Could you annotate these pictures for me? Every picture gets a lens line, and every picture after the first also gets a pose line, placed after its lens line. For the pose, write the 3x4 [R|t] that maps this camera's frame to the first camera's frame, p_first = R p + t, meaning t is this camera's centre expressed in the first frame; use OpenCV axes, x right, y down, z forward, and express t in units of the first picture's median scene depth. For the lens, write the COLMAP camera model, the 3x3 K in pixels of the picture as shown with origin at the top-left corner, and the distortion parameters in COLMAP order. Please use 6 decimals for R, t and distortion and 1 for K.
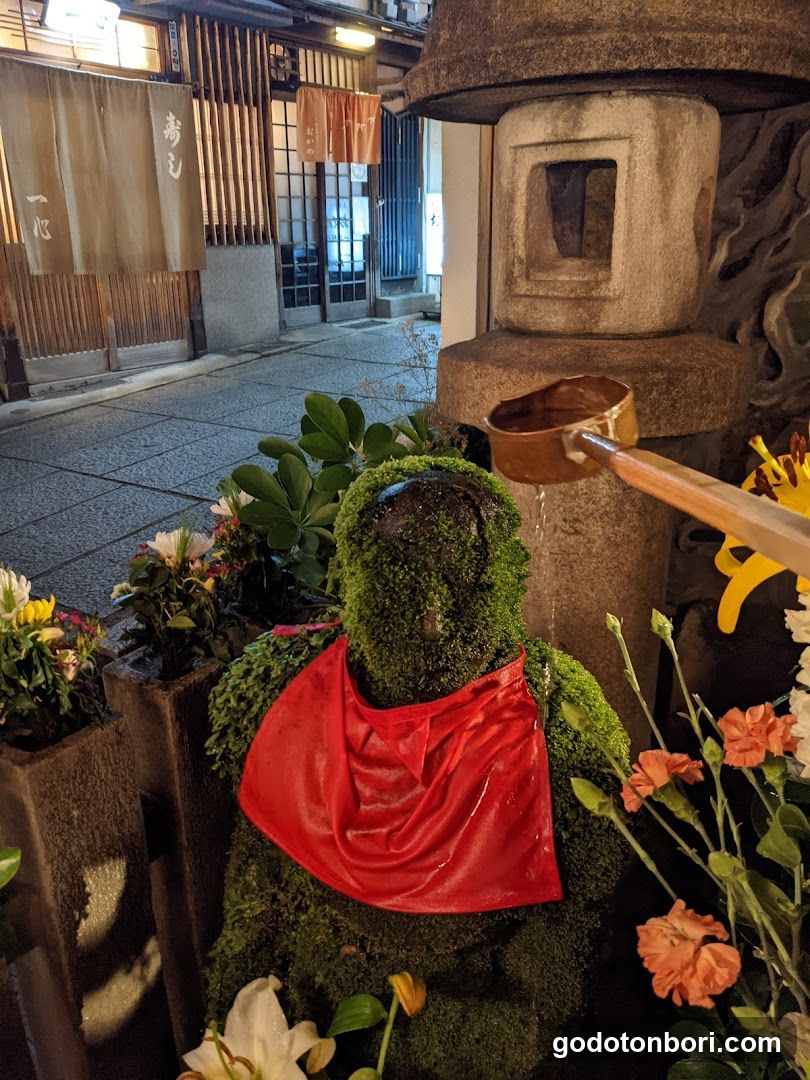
lens RADIAL K [[815.0, 0, 401.4], [0, 815.0, 539.7], [0, 0, 1]] dist [0.026879, -0.020193]
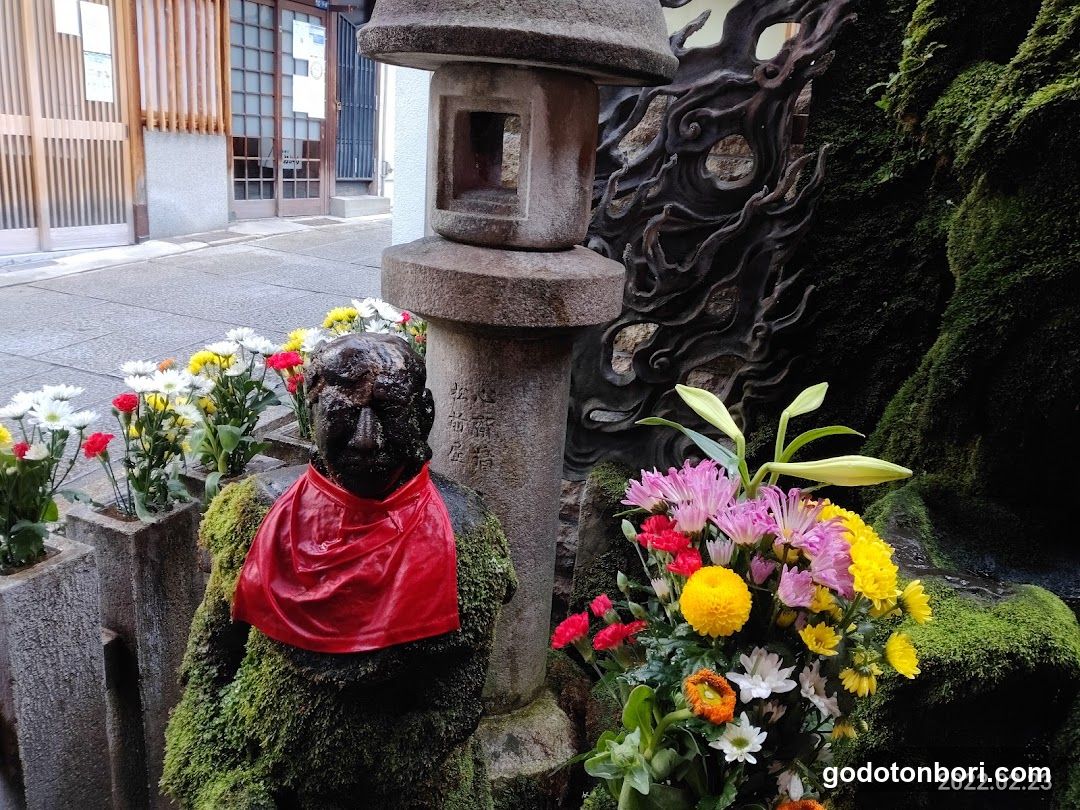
lens RADIAL K [[859.2, 0, 546.7], [0, 859.2, 407.1], [0, 0, 1]] dist [0.033635, -0.040285]
pose [[0.975414, 0.025025, 0.218954, 0.003501], [-0.012891, 0.998310, -0.056671, 0.024880], [-0.220002, 0.052455, 0.974088, -0.100970]]
